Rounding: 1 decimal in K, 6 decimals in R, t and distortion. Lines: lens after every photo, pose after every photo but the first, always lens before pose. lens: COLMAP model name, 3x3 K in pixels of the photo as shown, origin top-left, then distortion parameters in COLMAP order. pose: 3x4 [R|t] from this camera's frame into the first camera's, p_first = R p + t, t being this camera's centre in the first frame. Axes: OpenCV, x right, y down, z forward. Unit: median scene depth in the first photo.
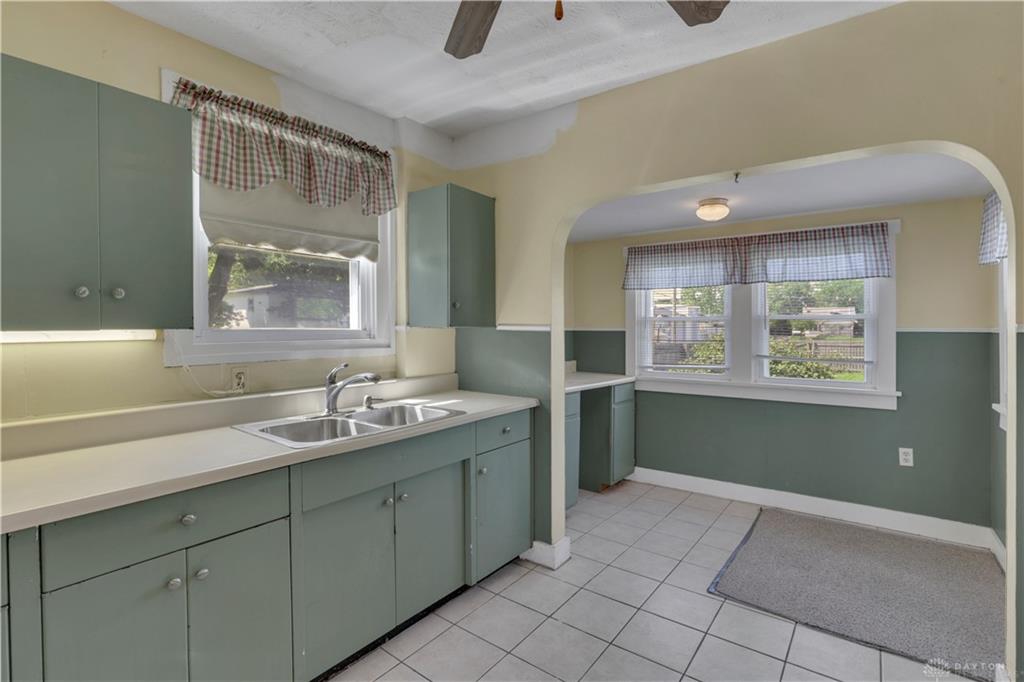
lens RADIAL K [[486.4, 0, 512.0], [0, 486.4, 341.0], [0, 0, 1]] dist [-0.013566, 0.000280]
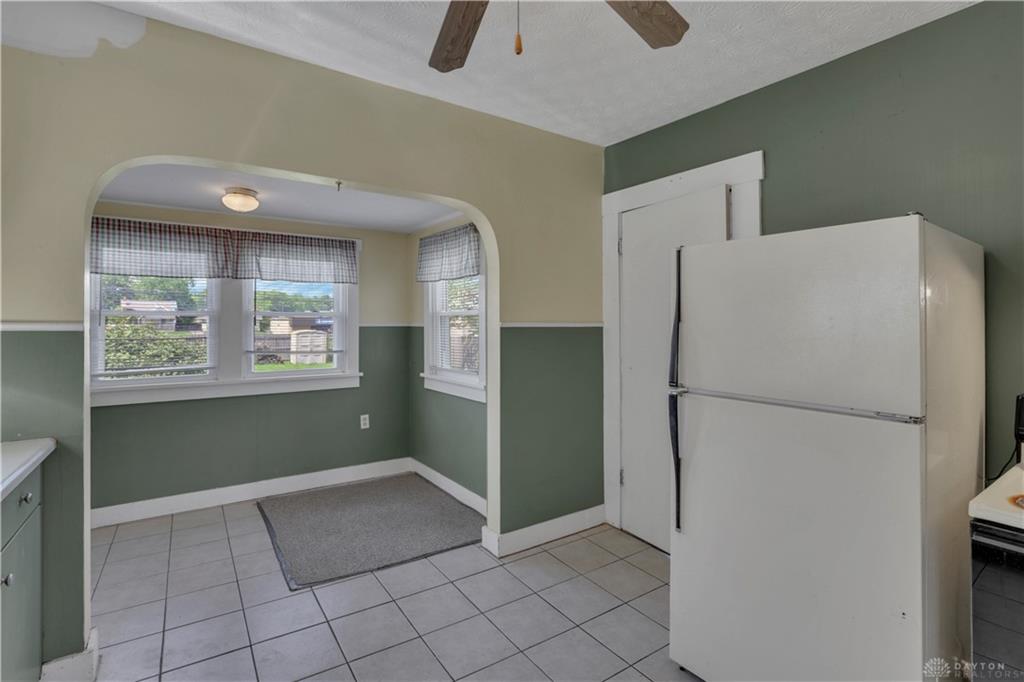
lens RADIAL K [[478.4, 0, 509.5], [0, 478.4, 329.2], [0, 0, 1]] dist [-0.040674, -0.000176]
pose [[0.323220, -0.014841, 0.946207, -0.320047], [0.025322, 0.999655, 0.007029, -0.011773], [-0.945985, 0.021688, 0.323484, 0.233798]]
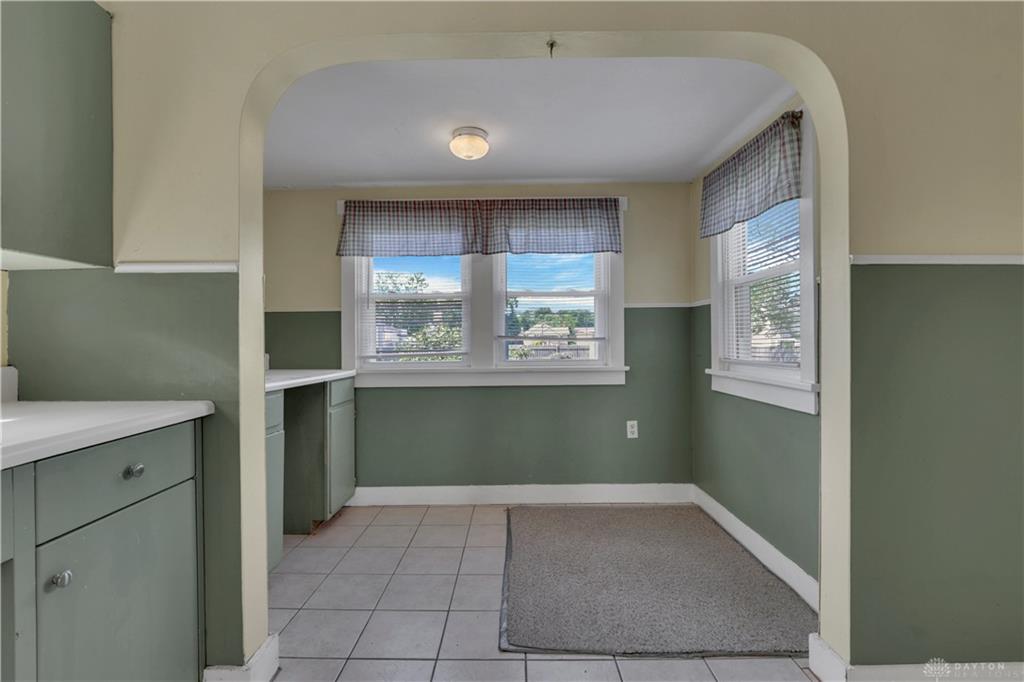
lens RADIAL K [[473.6, 0, 516.5], [0, 473.6, 336.8], [0, 0, 1]] dist [-0.016507, 0.000514]
pose [[0.798423, -0.005322, 0.602074, 0.011098], [0.023873, 0.999454, -0.022824, 0.068957], [-0.601624, 0.032597, 0.798114, 0.385333]]
